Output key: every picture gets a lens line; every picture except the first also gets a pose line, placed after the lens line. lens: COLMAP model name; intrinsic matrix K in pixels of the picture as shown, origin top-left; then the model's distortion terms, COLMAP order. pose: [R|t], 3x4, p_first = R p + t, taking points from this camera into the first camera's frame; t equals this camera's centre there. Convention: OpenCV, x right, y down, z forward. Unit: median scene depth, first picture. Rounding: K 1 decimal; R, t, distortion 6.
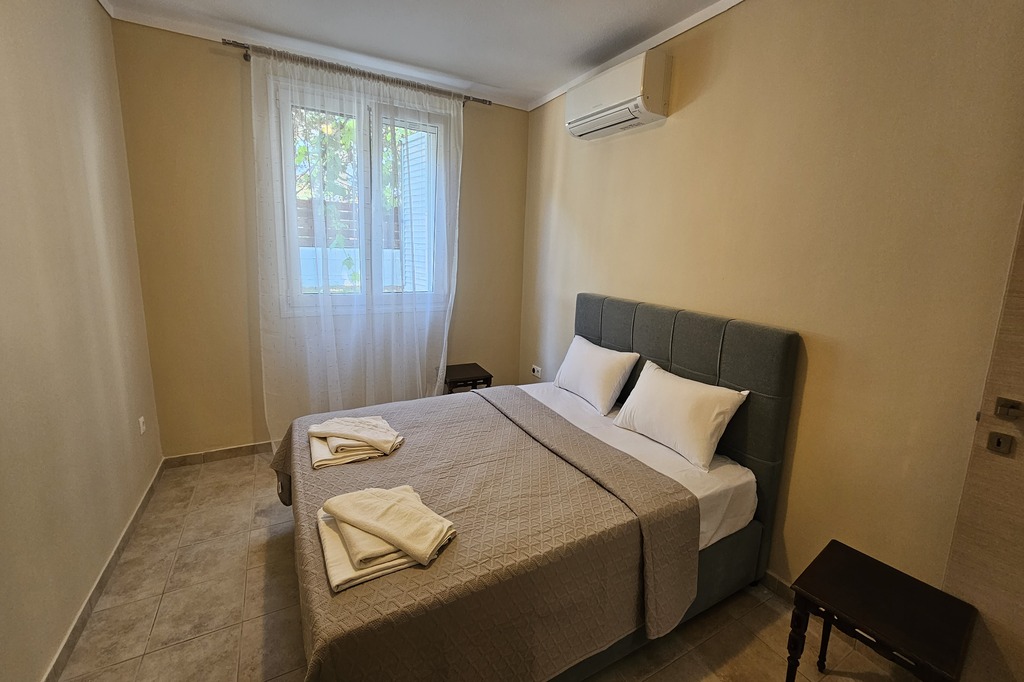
lens RADIAL K [[439.5, 0, 514.7], [0, 439.5, 343.5], [0, 0, 1]] dist [-0.003682, 0.000141]
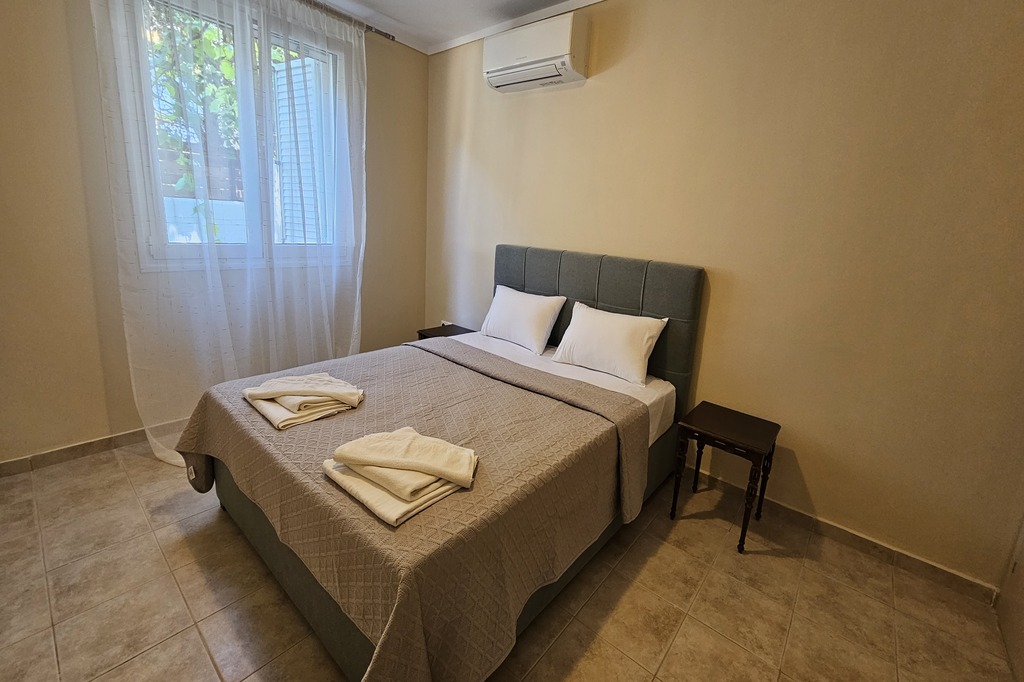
lens RADIAL K [[439.5, 0, 514.7], [0, 439.5, 343.5], [0, 0, 1]] dist [-0.003682, 0.000141]
pose [[0.927113, -0.071112, 0.367974, -0.283913], [0.050186, 0.996547, 0.066140, 0.067722], [-0.371407, -0.042852, 0.927481, 0.017251]]
